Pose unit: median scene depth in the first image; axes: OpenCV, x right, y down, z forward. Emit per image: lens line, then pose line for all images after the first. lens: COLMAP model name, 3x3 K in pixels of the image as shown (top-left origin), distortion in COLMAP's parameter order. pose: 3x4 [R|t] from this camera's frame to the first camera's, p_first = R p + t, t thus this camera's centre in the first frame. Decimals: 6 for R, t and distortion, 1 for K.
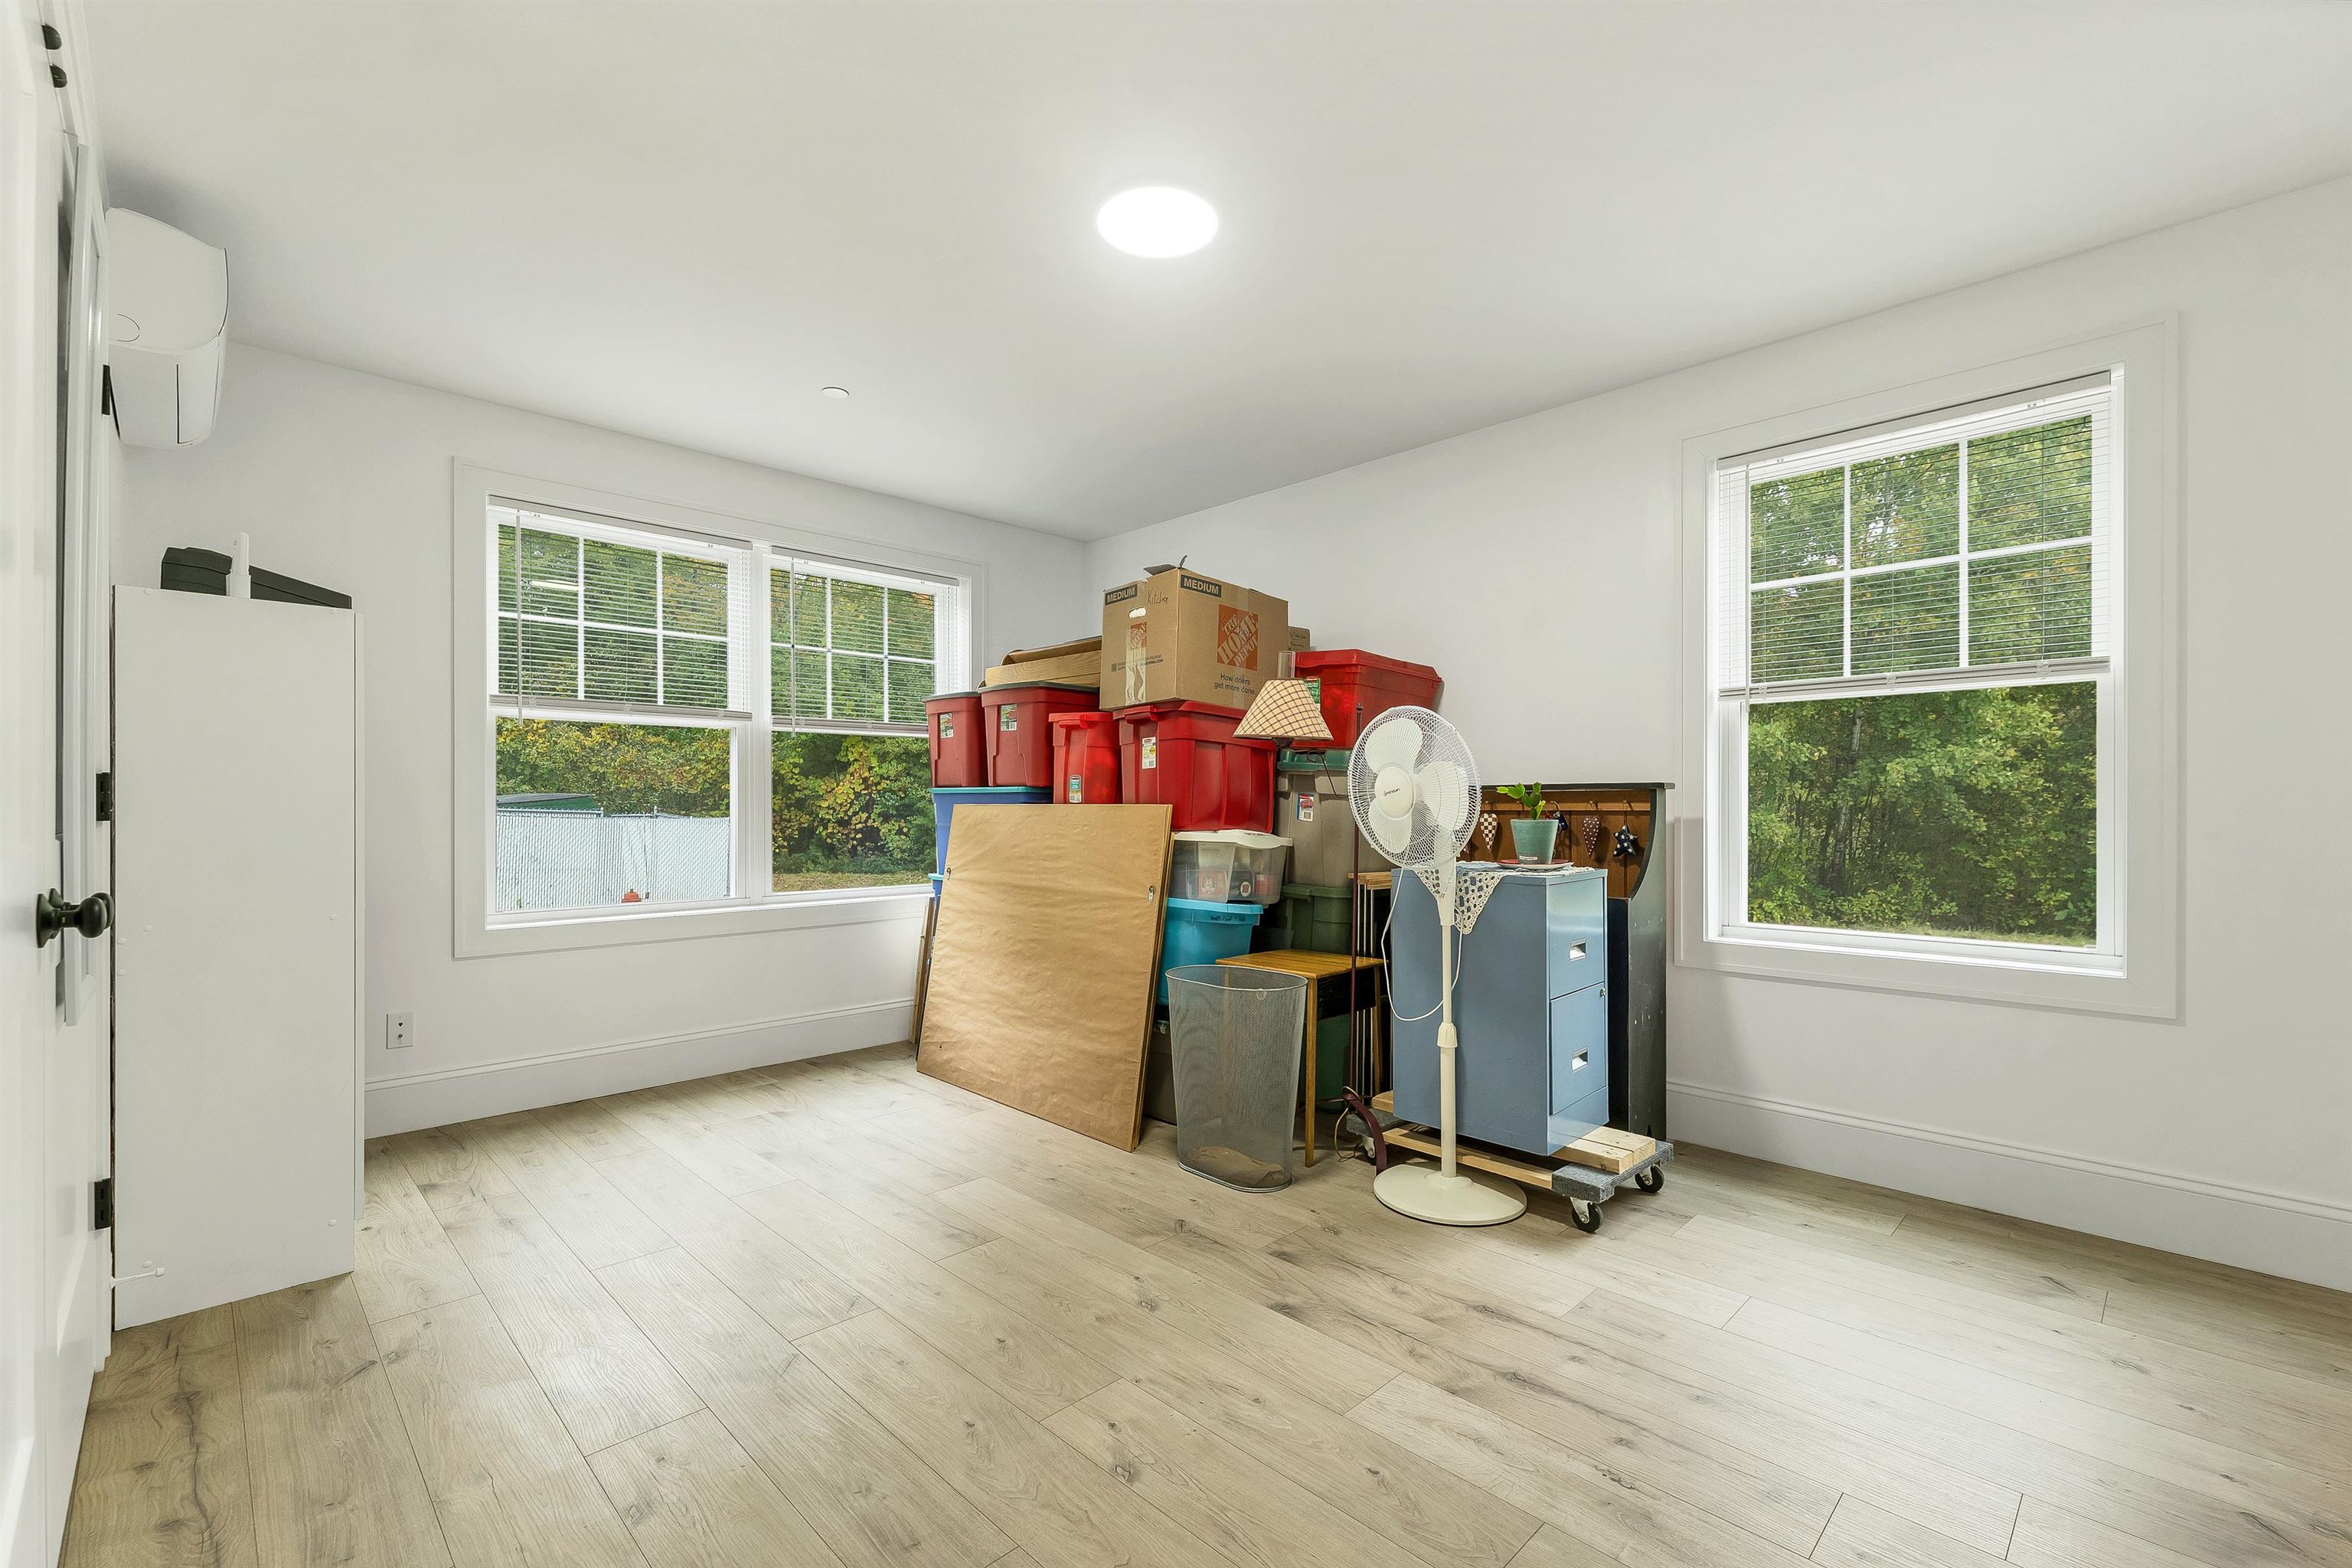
lens RADIAL K [[1013.3, 0, 1173.7], [0, 1013.3, 806.4], [0, 0, 1]] dist [0.016666, -0.000615]
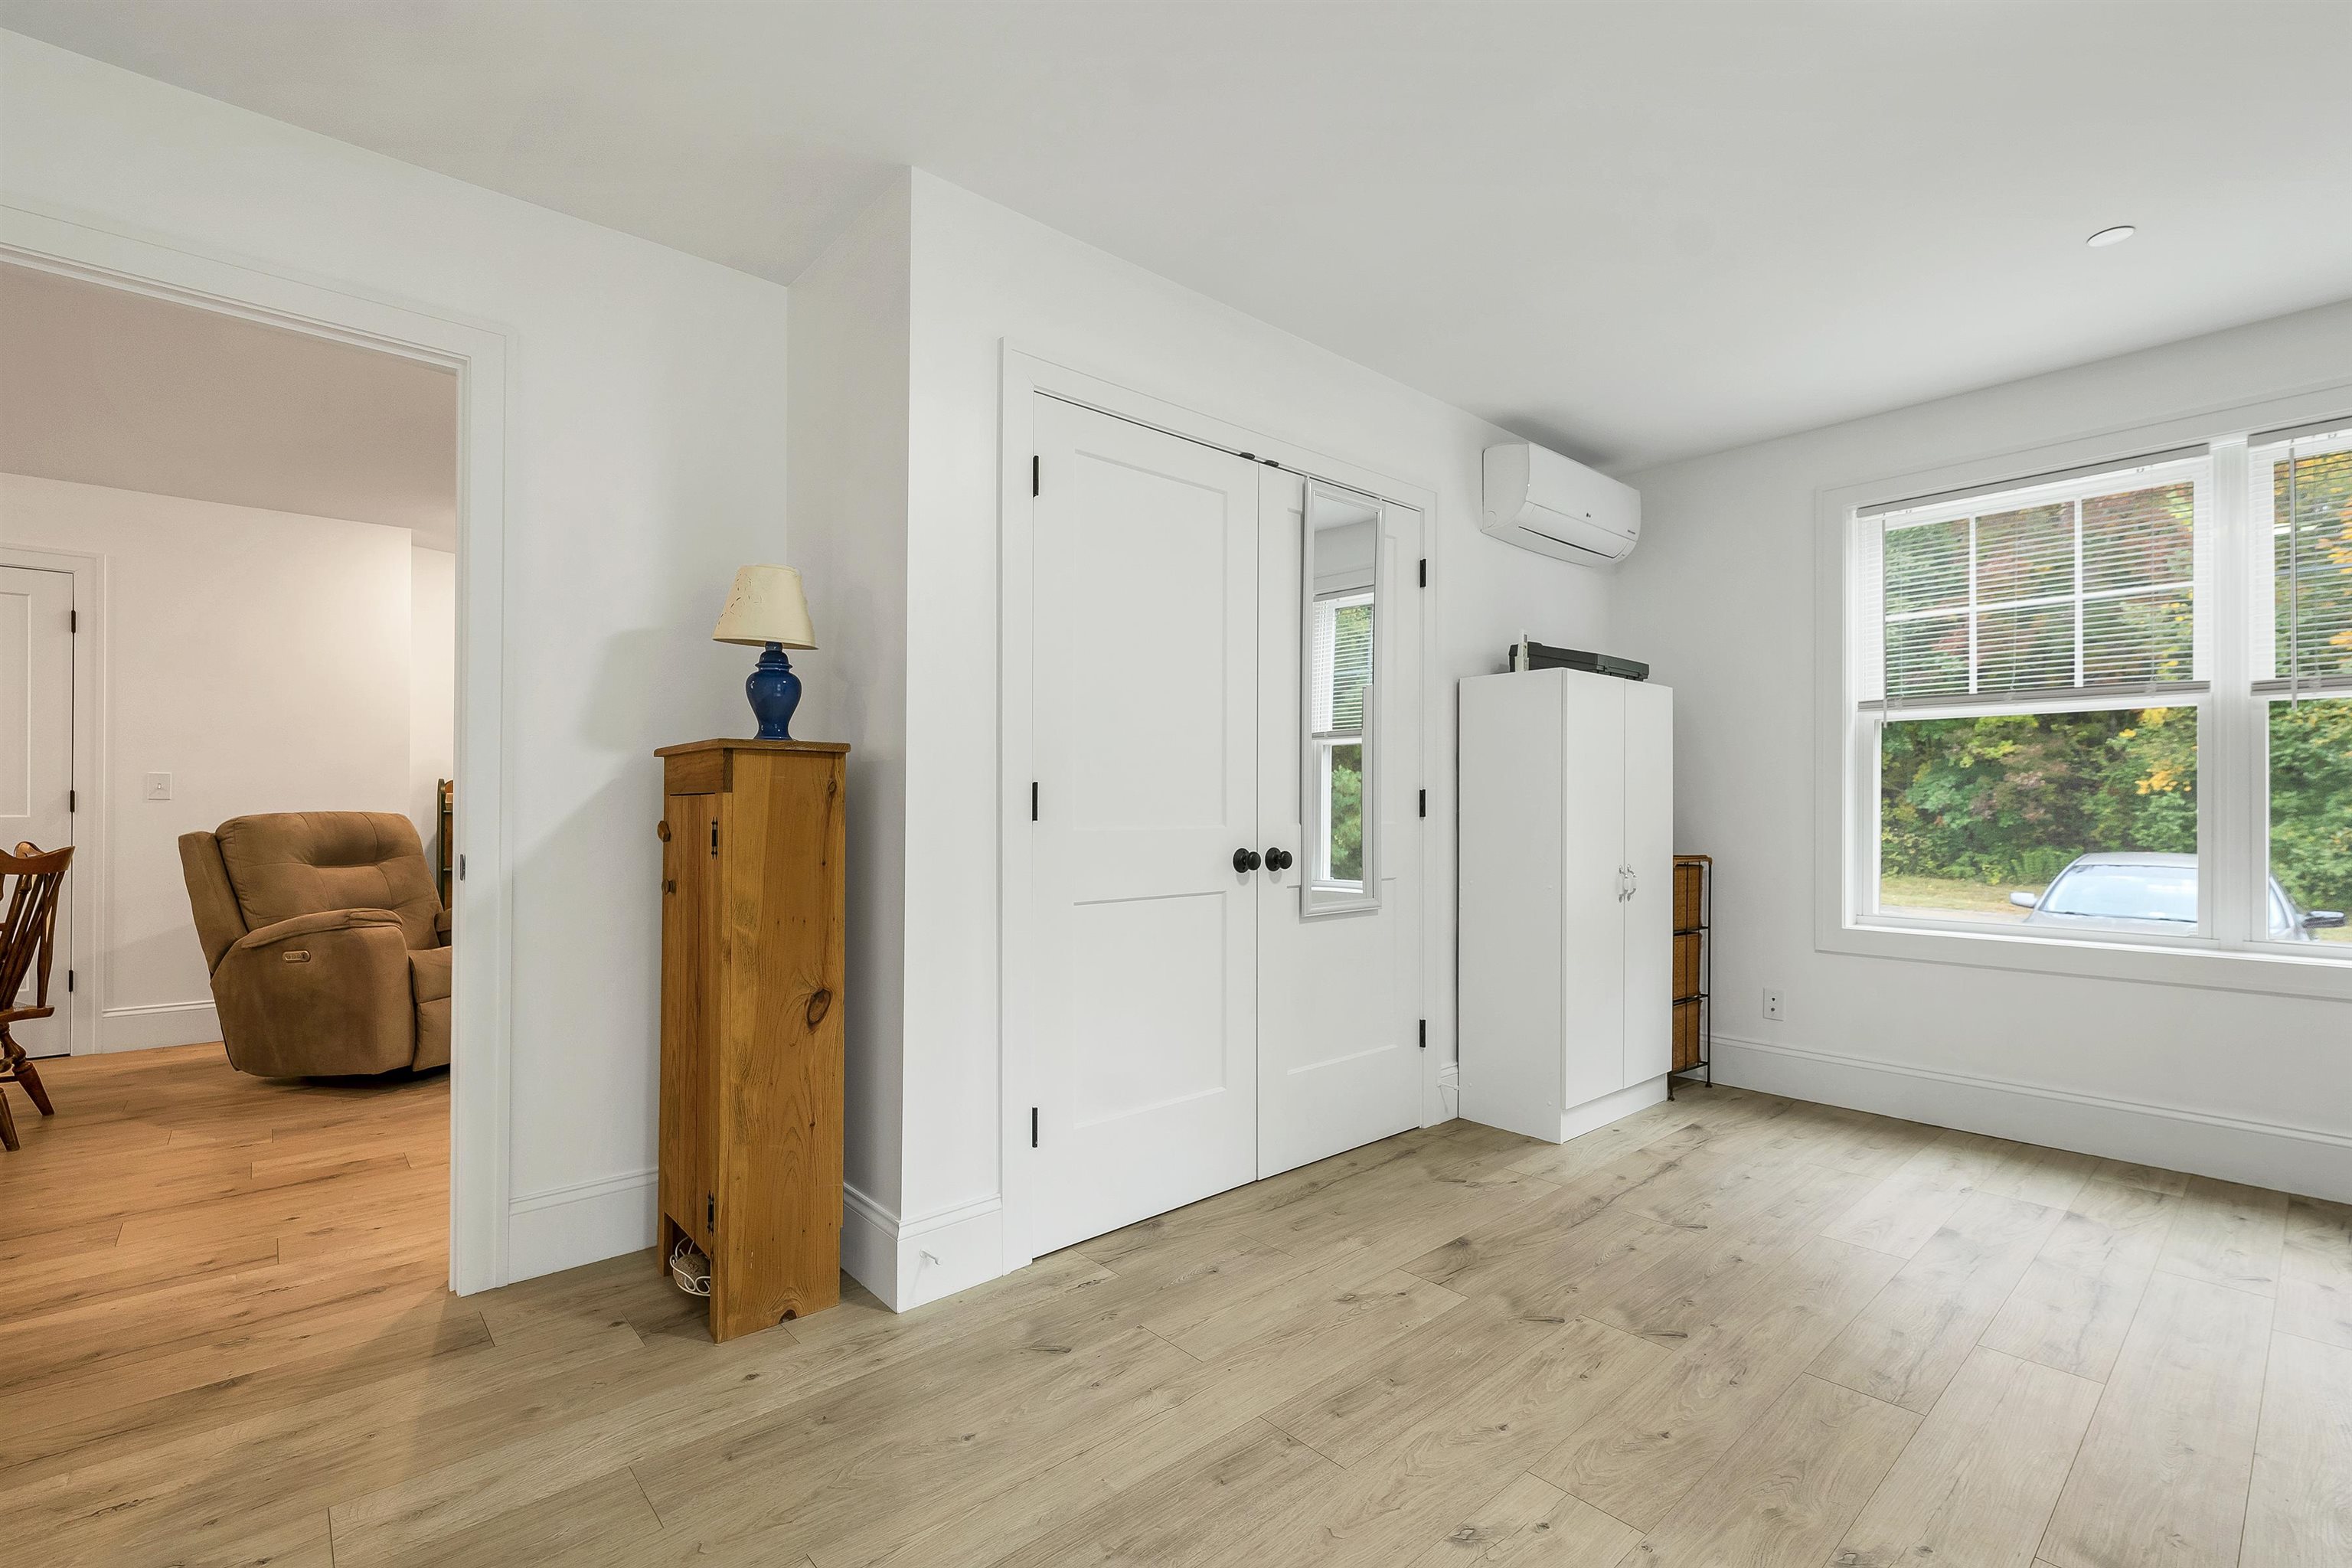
lens RADIAL K [[1026.7, 0, 1168.6], [0, 1026.7, 813.0], [0, 0, 1]] dist [0.001665, 0.000401]
pose [[-0.046905, 0.004093, -0.998891, 0.458507], [-0.004524, 0.999980, 0.004310, 0.001498], [0.998889, 0.004721, -0.046885, 0.403463]]
